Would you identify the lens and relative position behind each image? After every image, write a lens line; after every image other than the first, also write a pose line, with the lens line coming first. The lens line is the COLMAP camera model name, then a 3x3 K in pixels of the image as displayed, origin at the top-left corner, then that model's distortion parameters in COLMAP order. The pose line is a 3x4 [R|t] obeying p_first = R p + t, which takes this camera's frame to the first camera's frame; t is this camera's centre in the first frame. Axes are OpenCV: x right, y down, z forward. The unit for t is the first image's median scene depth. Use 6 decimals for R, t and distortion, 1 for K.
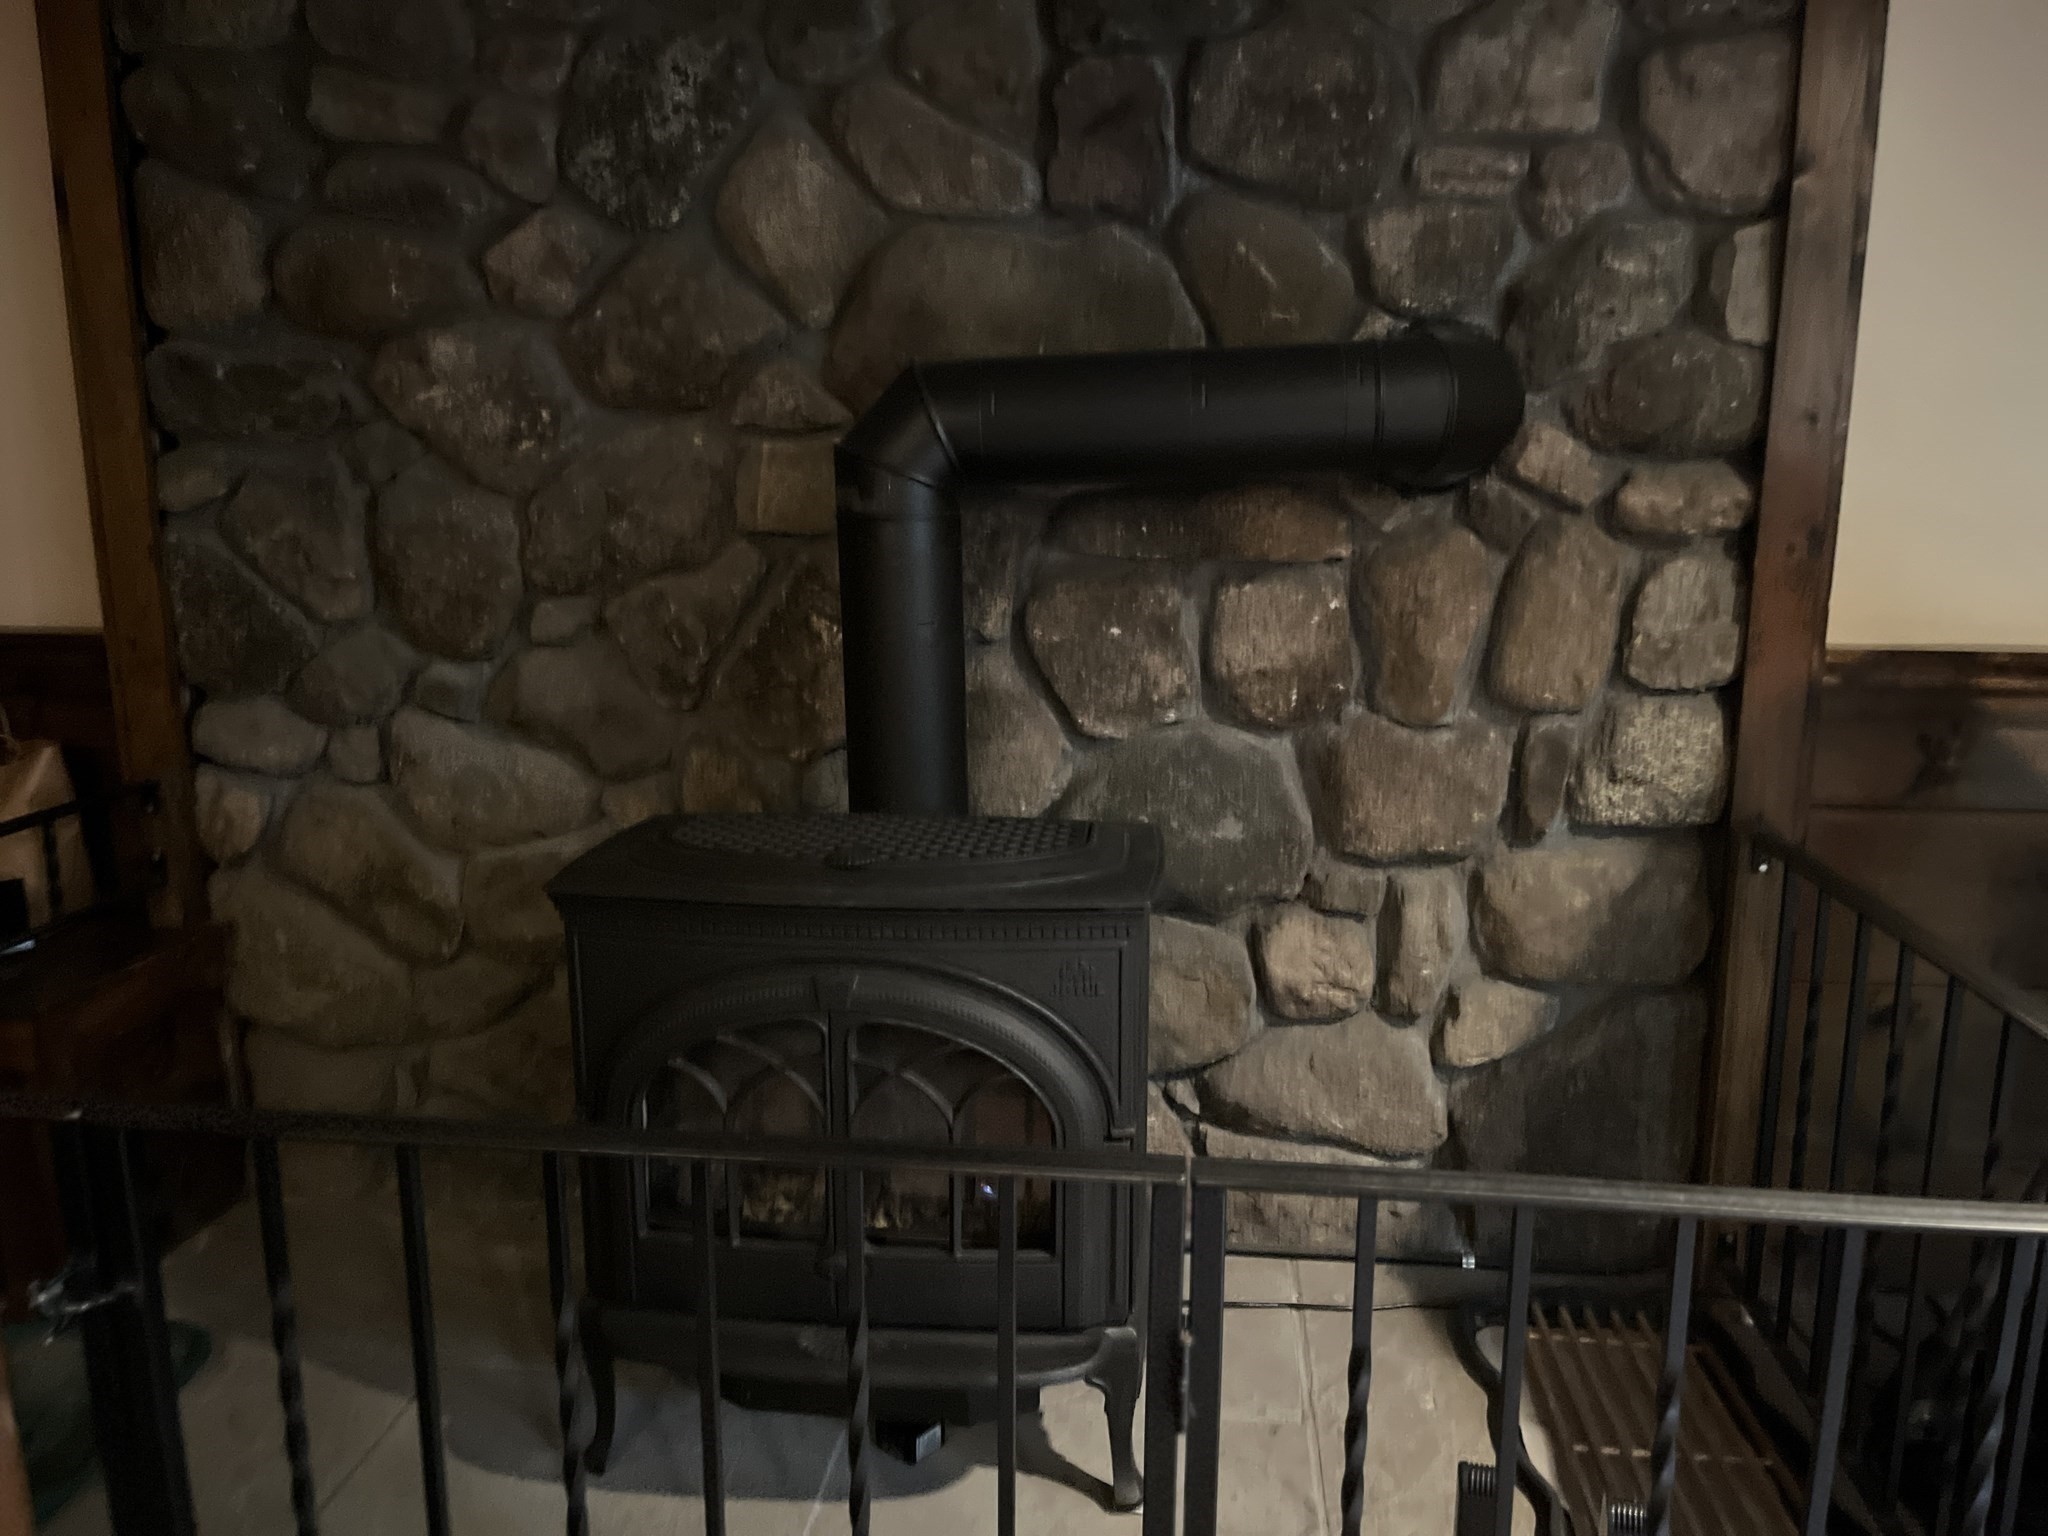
lens RADIAL K [[1549.6, 0, 1022.0], [0, 1549.6, 776.6], [0, 0, 1]] dist [0.030692, -0.034359]
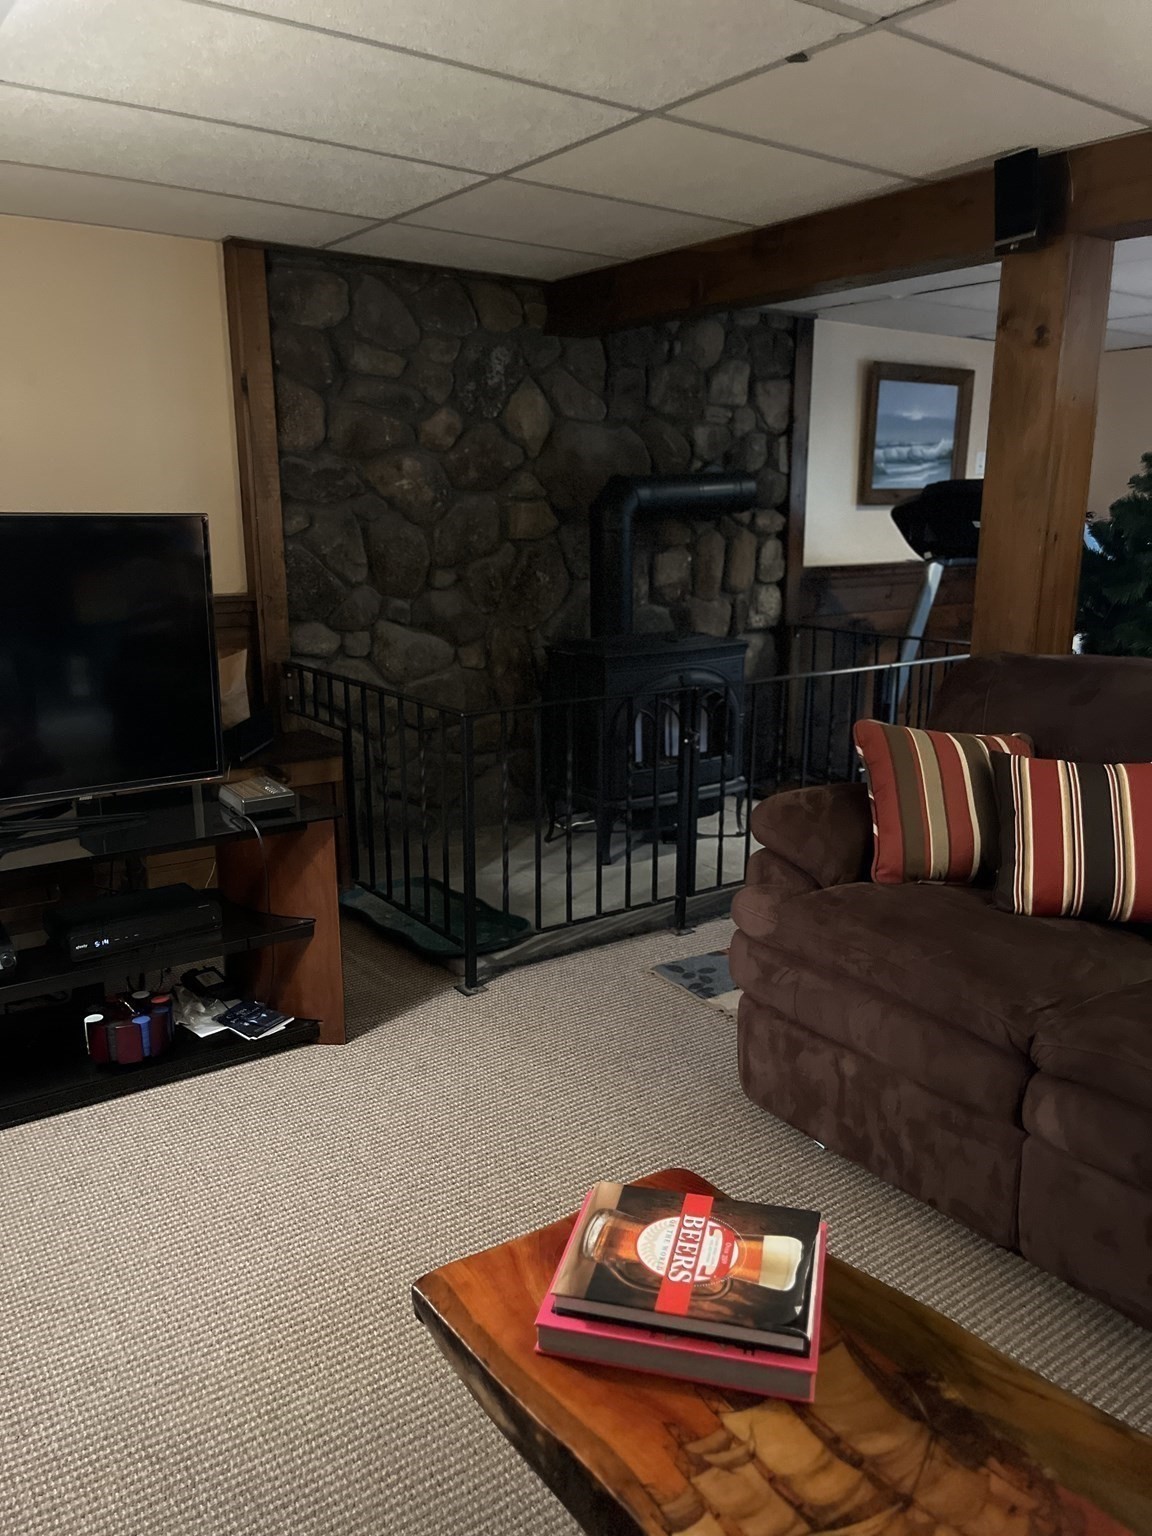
lens RADIAL K [[1162.2, 0, 576.1], [0, 1162.2, 766.6], [0, 0, 1]] dist [0.030692, -0.034359]
pose [[0.747536, -0.146898, 0.647774, -1.427543], [0.136584, 0.988392, 0.066523, 0.100088], [-0.650027, 0.038747, 0.758923, -0.506426]]
